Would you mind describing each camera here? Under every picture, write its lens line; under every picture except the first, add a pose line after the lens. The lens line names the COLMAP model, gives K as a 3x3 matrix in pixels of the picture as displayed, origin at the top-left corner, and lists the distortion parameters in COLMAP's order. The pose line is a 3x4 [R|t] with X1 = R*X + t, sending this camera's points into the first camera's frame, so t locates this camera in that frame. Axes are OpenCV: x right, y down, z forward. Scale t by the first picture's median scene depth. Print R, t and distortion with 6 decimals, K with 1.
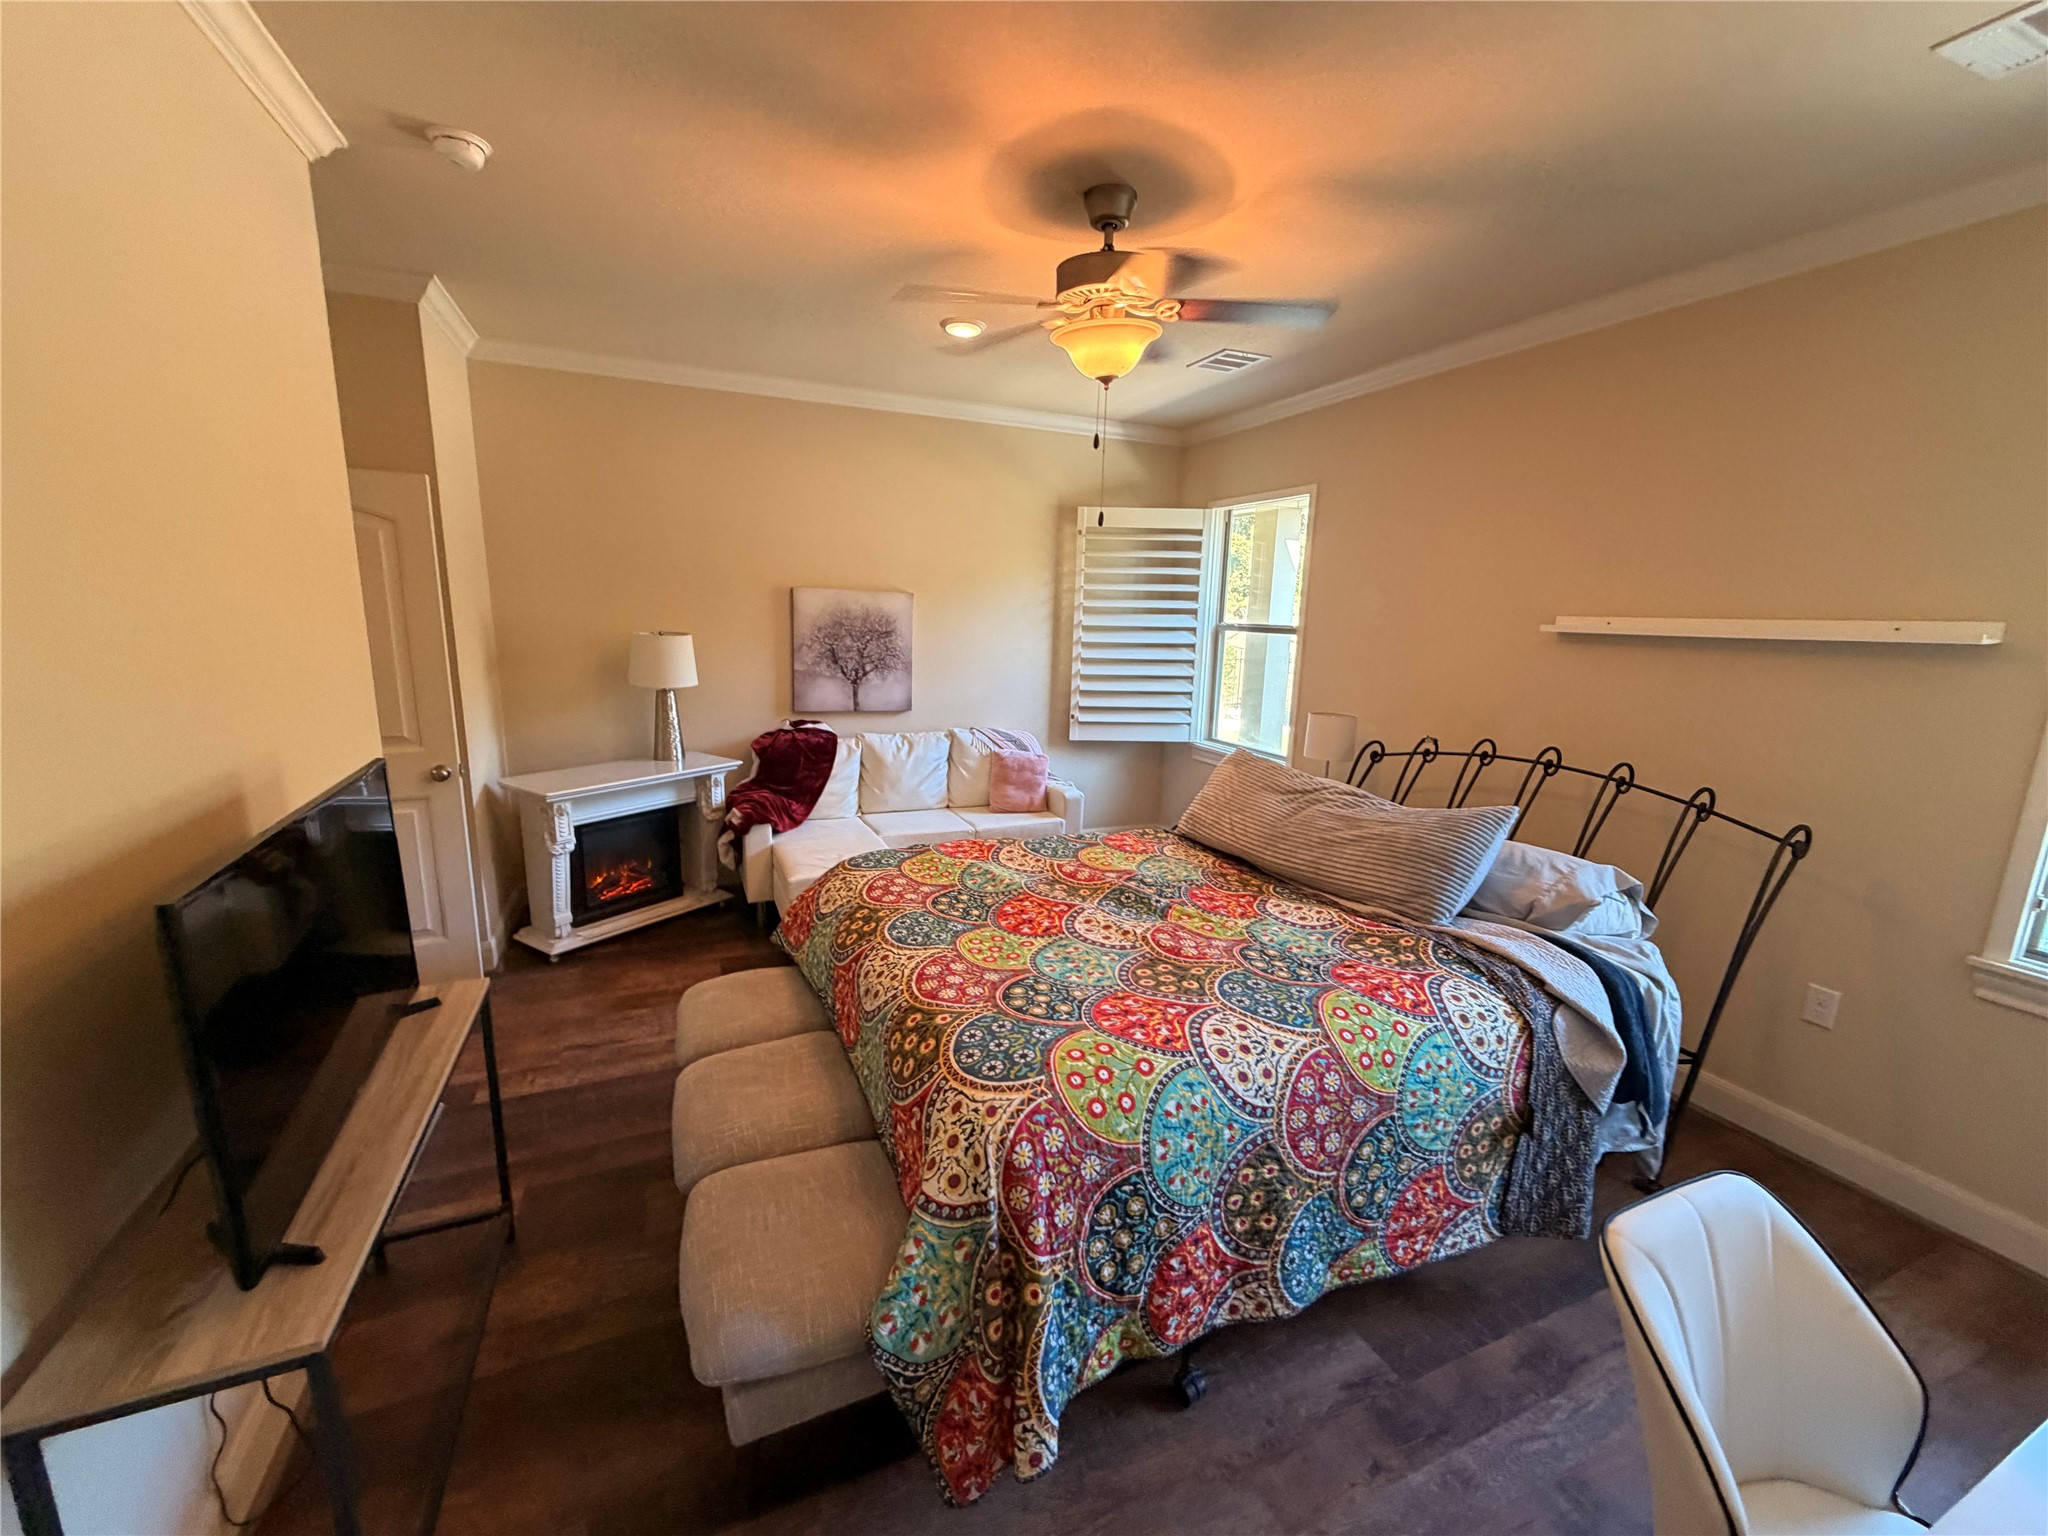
lens RADIAL K [[818.8, 0, 1011.7], [0, 818.8, 765.8], [0, 0, 1]] dist [-0.001330, -0.000058]
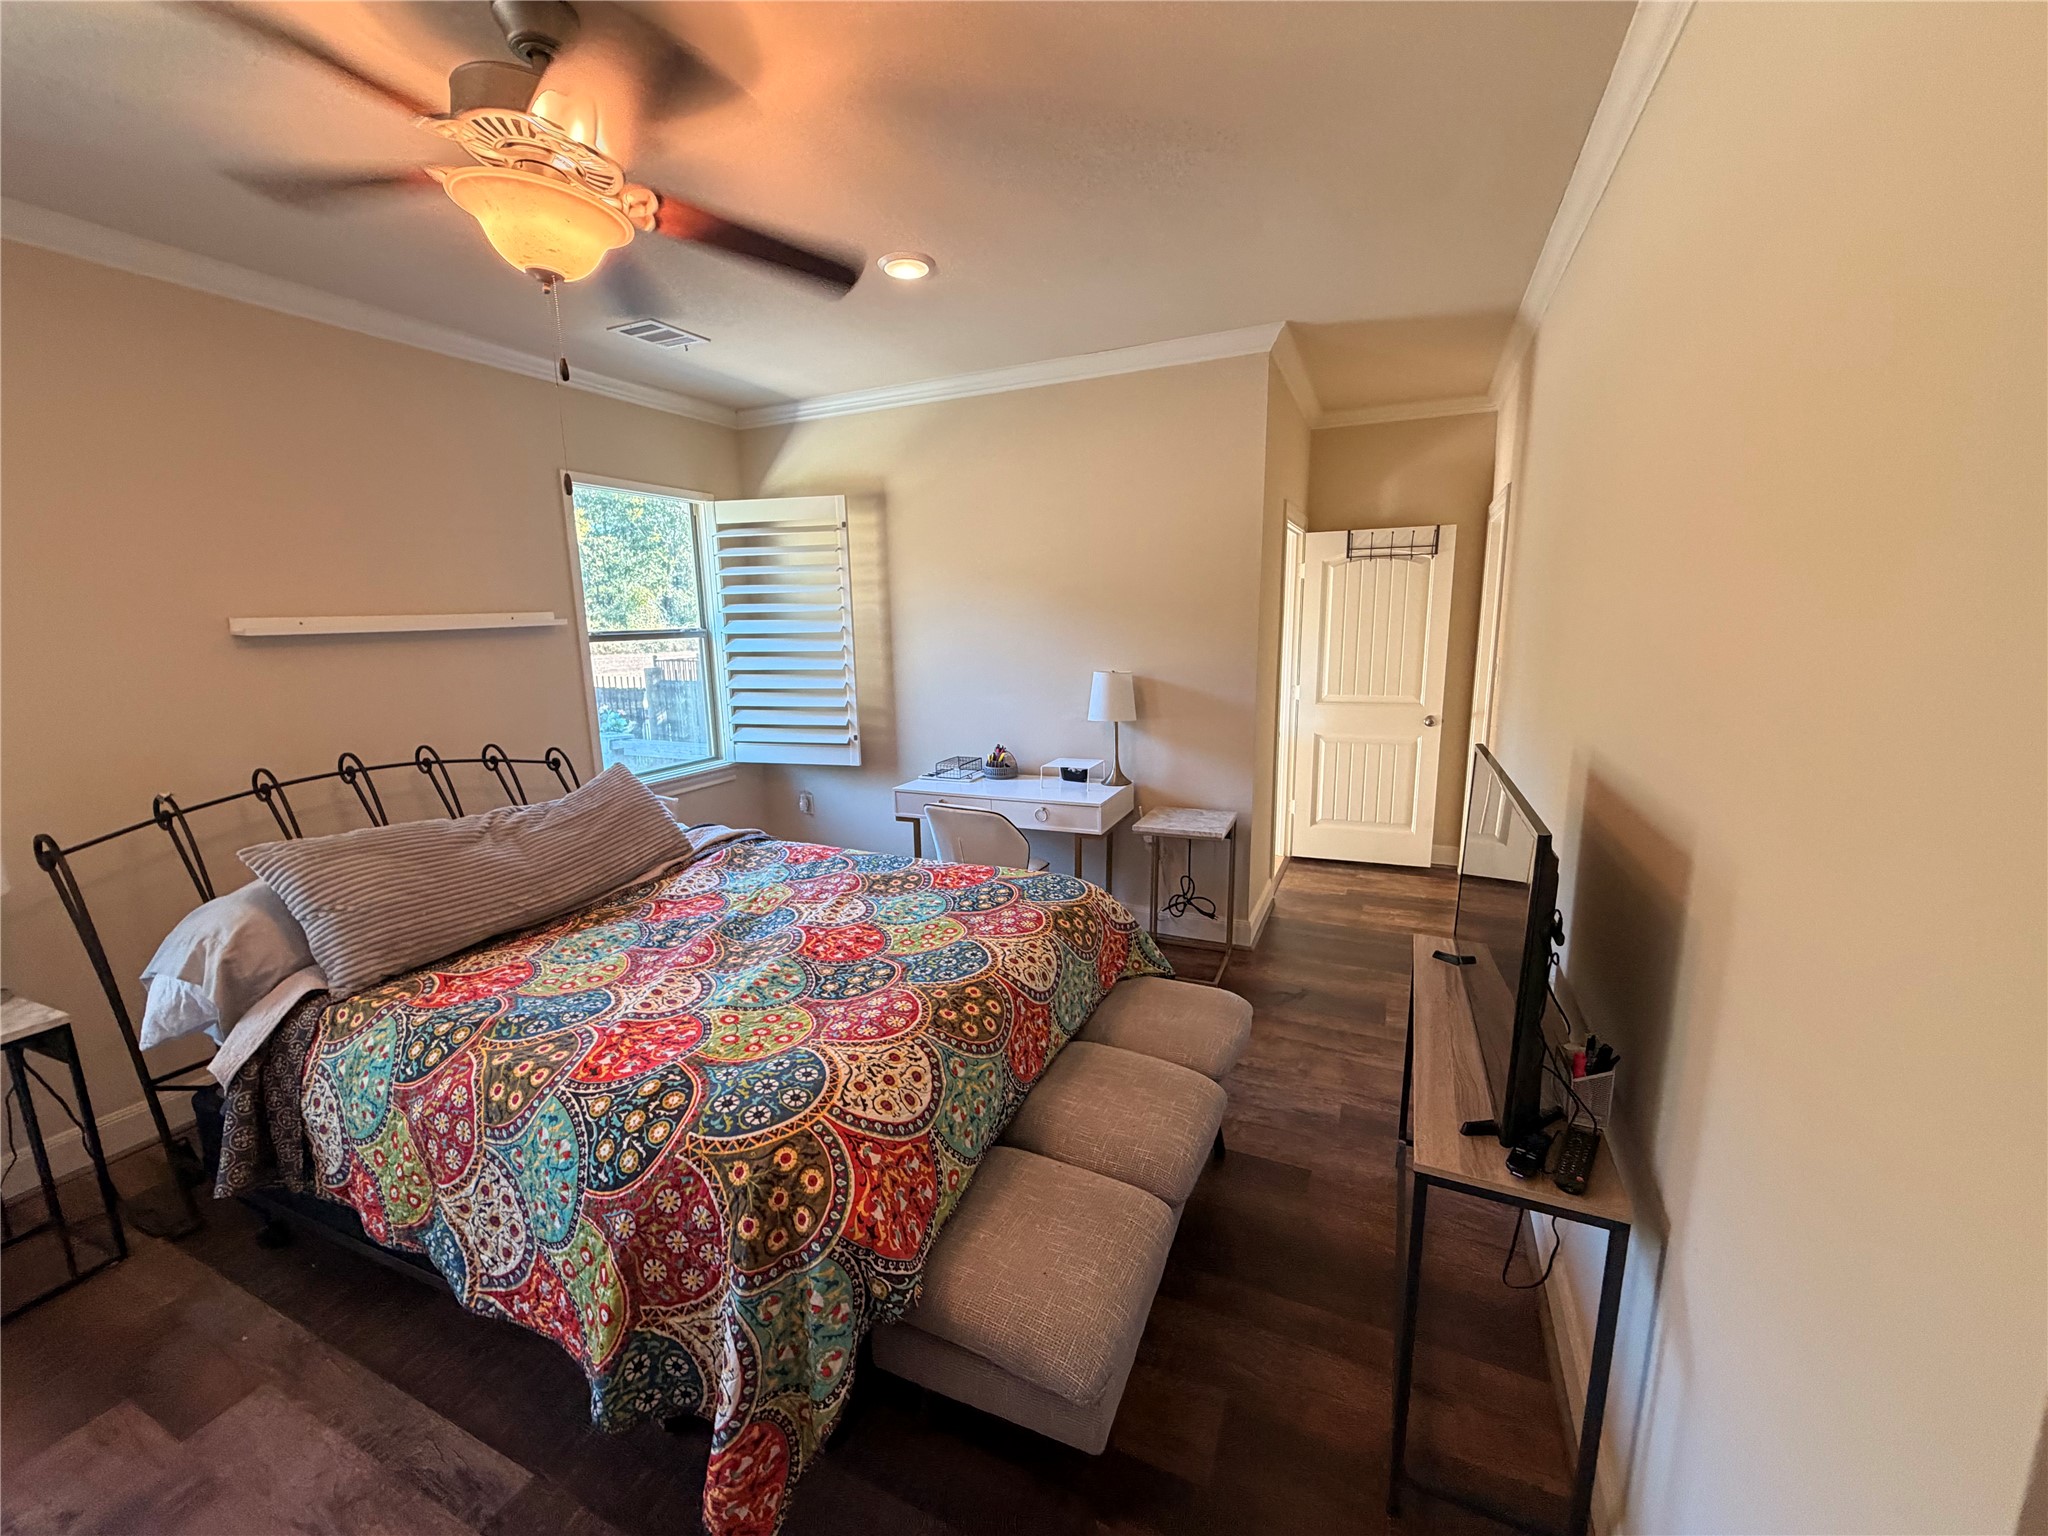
lens RADIAL K [[818.8, 0, 1013.8], [0, 818.8, 769.6], [0, 0, 1]] dist [-0.001330, -0.000058]
pose [[-0.669241, -0.156102, 0.726463, -0.730496], [0.140870, 0.933297, 0.330321, -0.273933], [-0.729569, 0.323401, -0.602611, 1.312547]]
